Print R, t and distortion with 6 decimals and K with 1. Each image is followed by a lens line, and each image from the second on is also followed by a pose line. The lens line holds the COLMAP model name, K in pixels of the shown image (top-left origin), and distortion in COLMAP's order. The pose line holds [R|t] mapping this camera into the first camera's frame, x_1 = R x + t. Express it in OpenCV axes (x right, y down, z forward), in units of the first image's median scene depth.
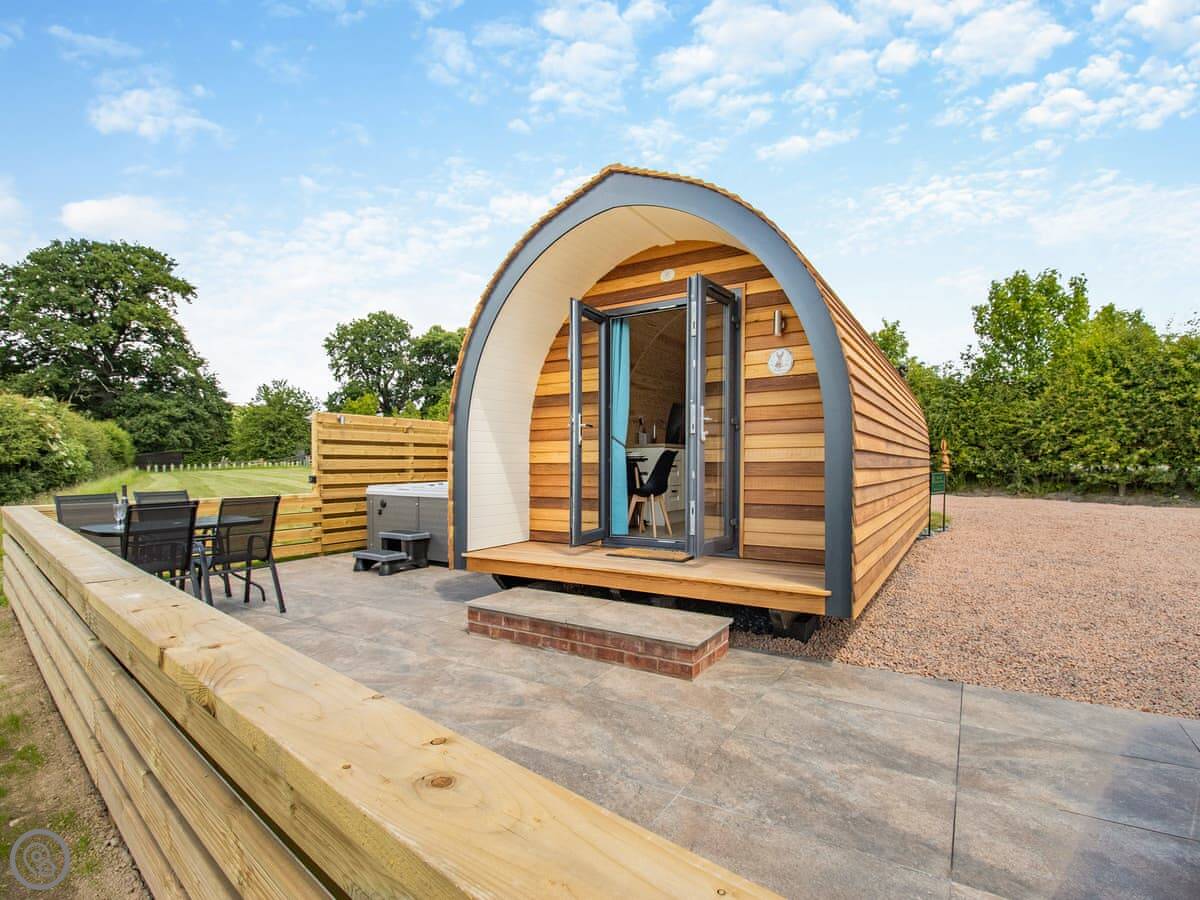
lens RADIAL K [[563.1, 0, 618.6], [0, 563.1, 467.0], [0, 0, 1]] dist [0.022360, -0.019627]
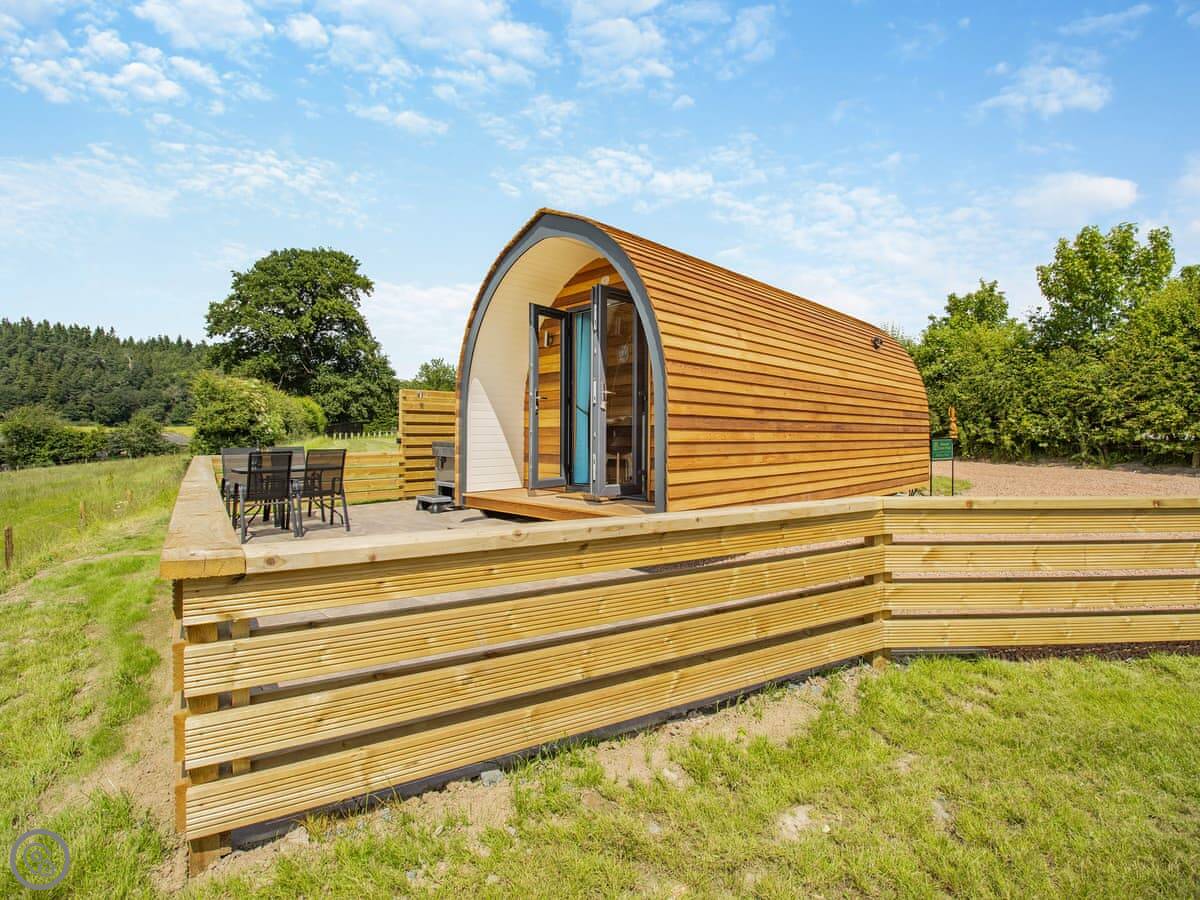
lens RADIAL K [[555.7, 0, 602.1], [0, 555.7, 426.8], [0, 0, 1]] dist [-0.001157, -0.000486]
pose [[0.969781, 0.001288, -0.243974, 0.165670], [-0.005678, 0.999834, -0.017289, 0.006288], [0.243911, 0.018152, 0.969628, -0.093748]]
